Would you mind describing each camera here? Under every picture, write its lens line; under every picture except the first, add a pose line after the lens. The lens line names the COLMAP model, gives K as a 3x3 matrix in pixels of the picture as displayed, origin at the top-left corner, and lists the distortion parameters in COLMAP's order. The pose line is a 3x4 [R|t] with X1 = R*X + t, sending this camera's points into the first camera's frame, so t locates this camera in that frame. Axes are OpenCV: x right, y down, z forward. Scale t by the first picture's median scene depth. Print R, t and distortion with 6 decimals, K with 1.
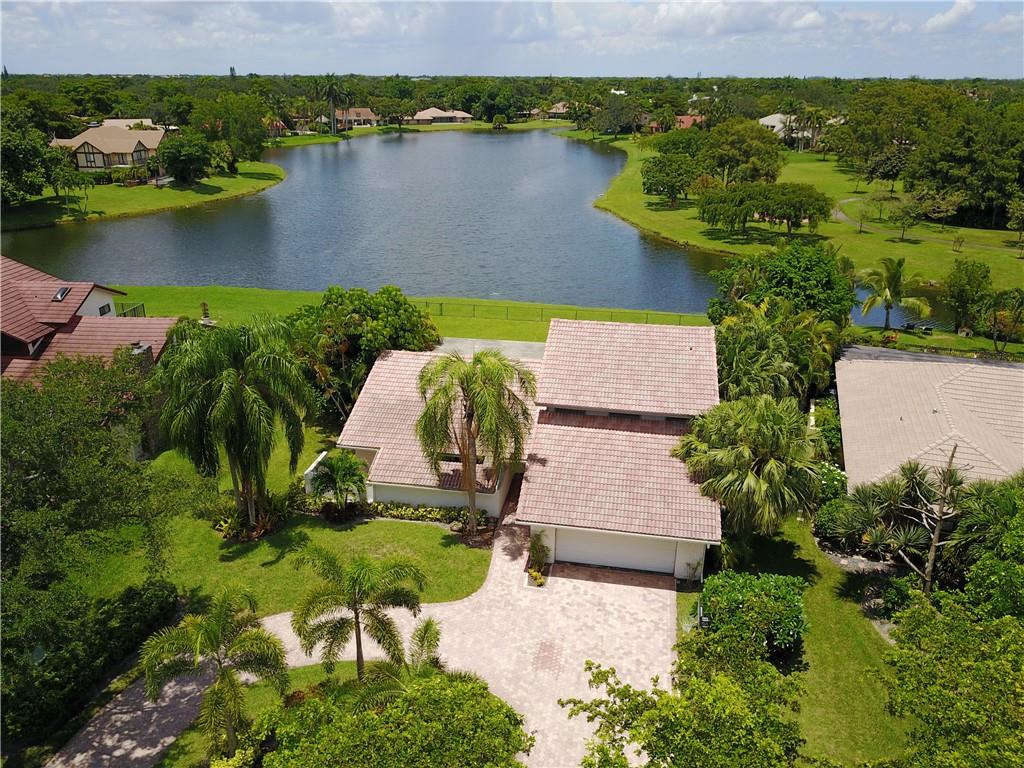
lens RADIAL K [[760.5, 0, 511.1], [0, 760.5, 390.1], [0, 0, 1]] dist [0.002107, -0.008482]
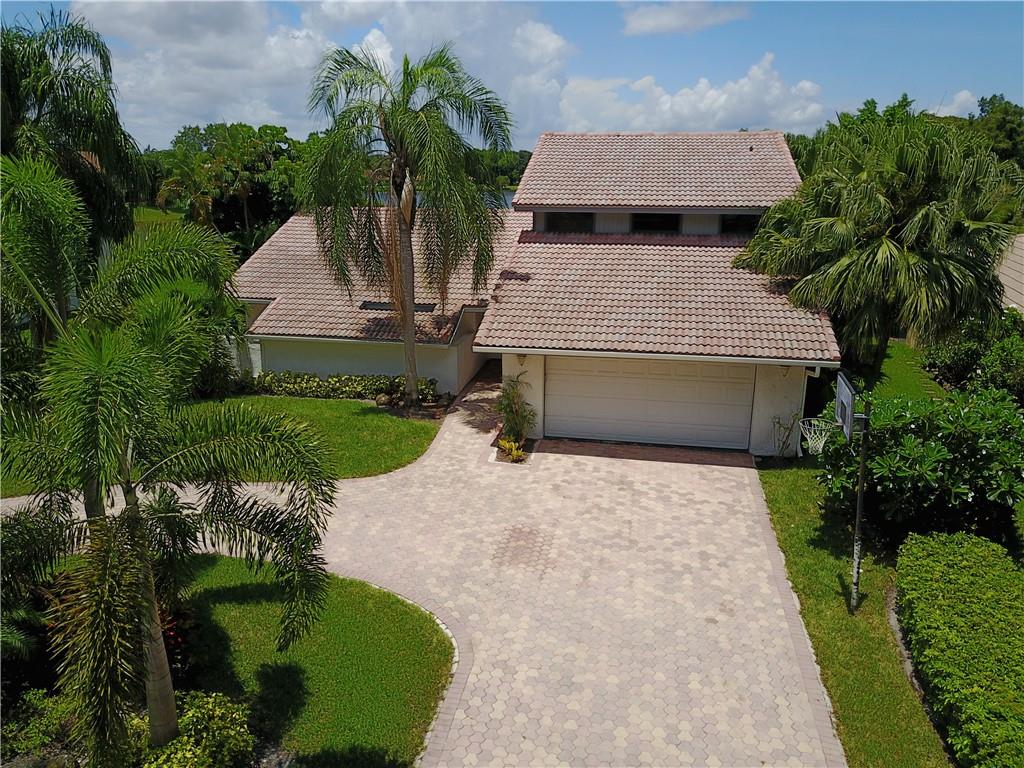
lens RADIAL K [[760.5, 0, 512.5], [0, 760.5, 377.3], [0, 0, 1]] dist [0.002107, -0.008482]
pose [[0.999978, 0.004749, -0.004714, 0.039326], [-0.005349, 0.990571, -0.136897, 0.287468], [0.004020, 0.136919, 0.990574, 0.449360]]
